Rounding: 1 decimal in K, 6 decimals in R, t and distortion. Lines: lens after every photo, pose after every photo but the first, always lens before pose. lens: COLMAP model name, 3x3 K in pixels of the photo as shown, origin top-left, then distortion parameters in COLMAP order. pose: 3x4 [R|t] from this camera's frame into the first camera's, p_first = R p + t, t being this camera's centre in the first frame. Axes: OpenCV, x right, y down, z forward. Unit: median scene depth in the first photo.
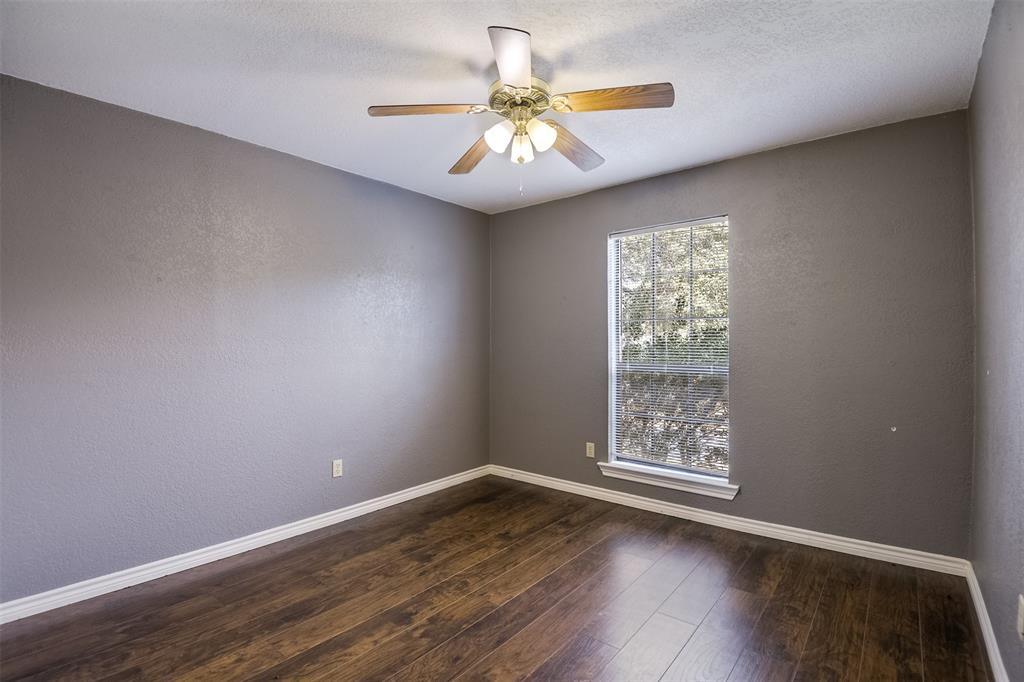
lens RADIAL K [[477.5, 0, 511.9], [0, 477.5, 344.1], [0, 0, 1]] dist [-0.029695, -0.004656]
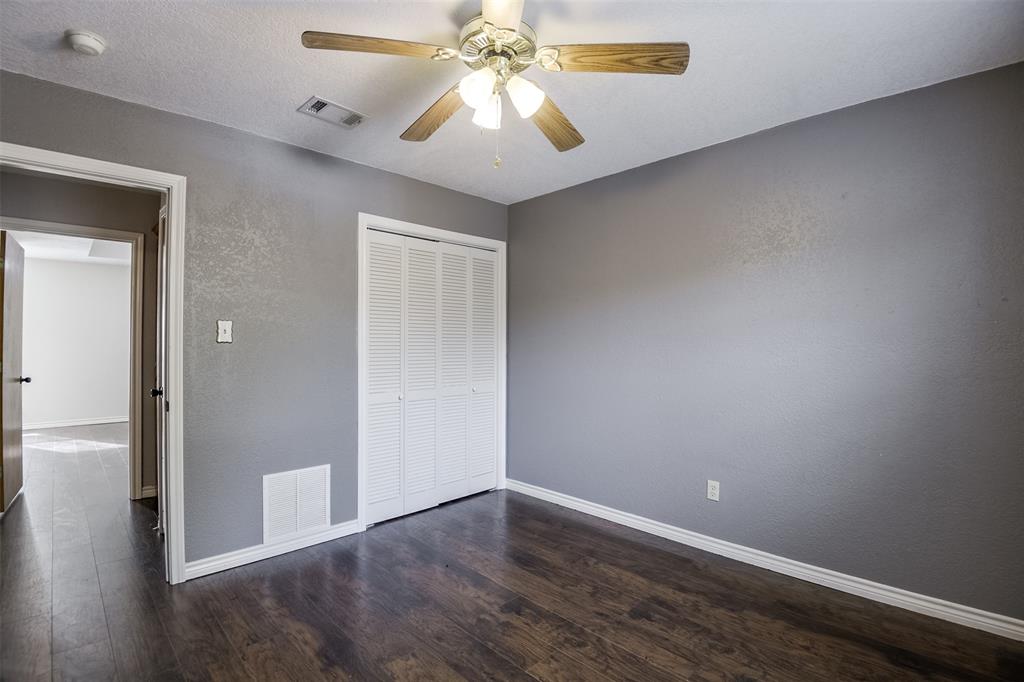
lens RADIAL K [[477.5, 0, 507.2], [0, 477.5, 343.1], [0, 0, 1]] dist [-0.029695, -0.004656]
pose [[-0.114672, 0.006708, -0.993381, 0.624162], [-0.001412, 0.999975, 0.006916, -0.015222], [0.993402, 0.002196, -0.114660, 0.845249]]
